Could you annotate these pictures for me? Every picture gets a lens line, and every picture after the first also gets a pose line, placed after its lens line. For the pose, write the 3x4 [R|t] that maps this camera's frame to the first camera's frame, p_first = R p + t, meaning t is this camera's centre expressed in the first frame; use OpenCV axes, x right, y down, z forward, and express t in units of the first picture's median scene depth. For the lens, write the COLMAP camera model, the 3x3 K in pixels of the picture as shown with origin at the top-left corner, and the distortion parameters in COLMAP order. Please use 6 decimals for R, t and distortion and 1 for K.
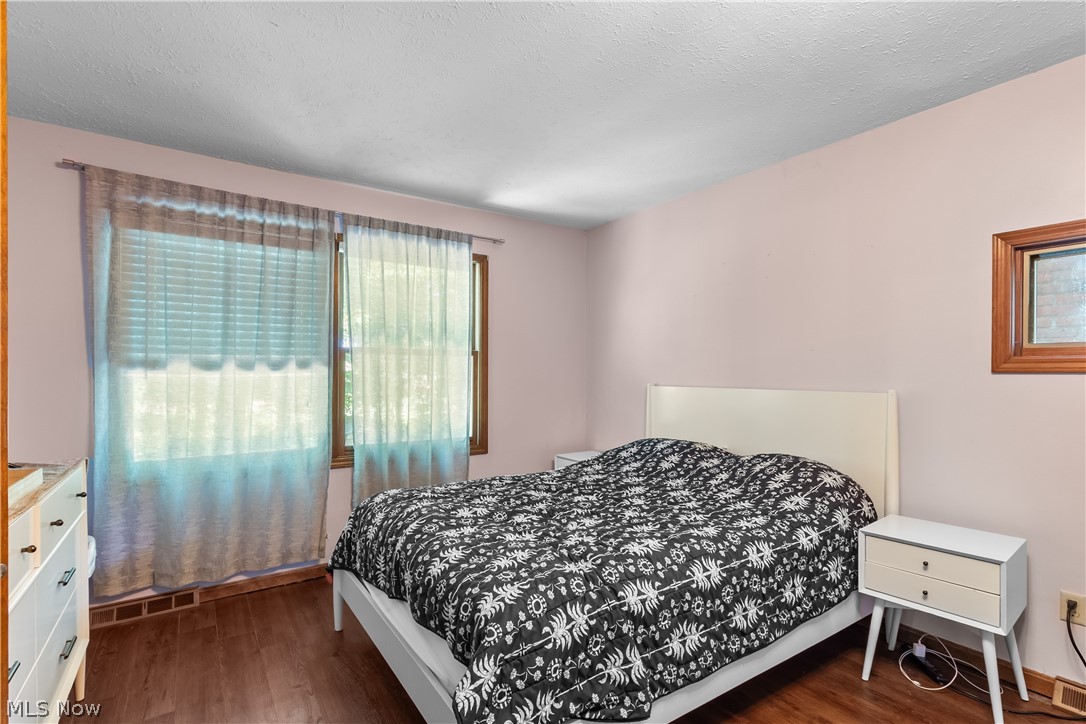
lens RADIAL K [[504.9, 0, 542.8], [0, 504.9, 365.9], [0, 0, 1]] dist [-0.007468, 0.004050]
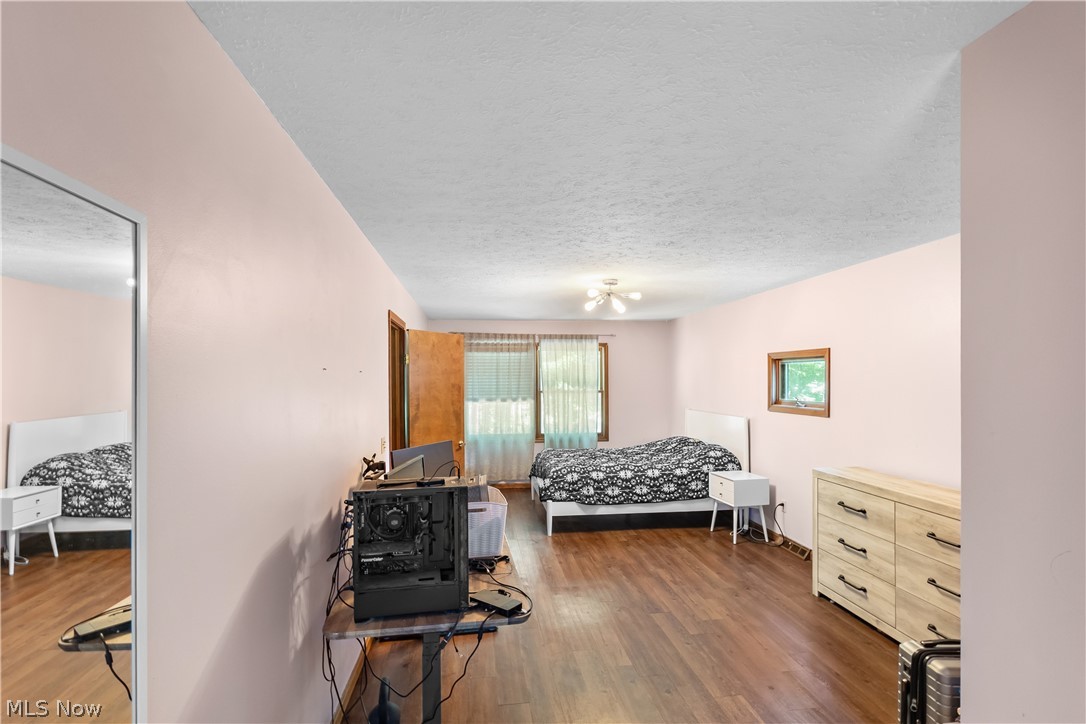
lens RADIAL K [[504.9, 0, 543.5], [0, 504.9, 370.2], [0, 0, 1]] dist [-0.007468, 0.004050]
pose [[0.885356, -0.015463, -0.464657, 0.763302], [0.011710, 0.999871, -0.010962, -0.116714], [0.464767, 0.004264, 0.885423, -1.148647]]
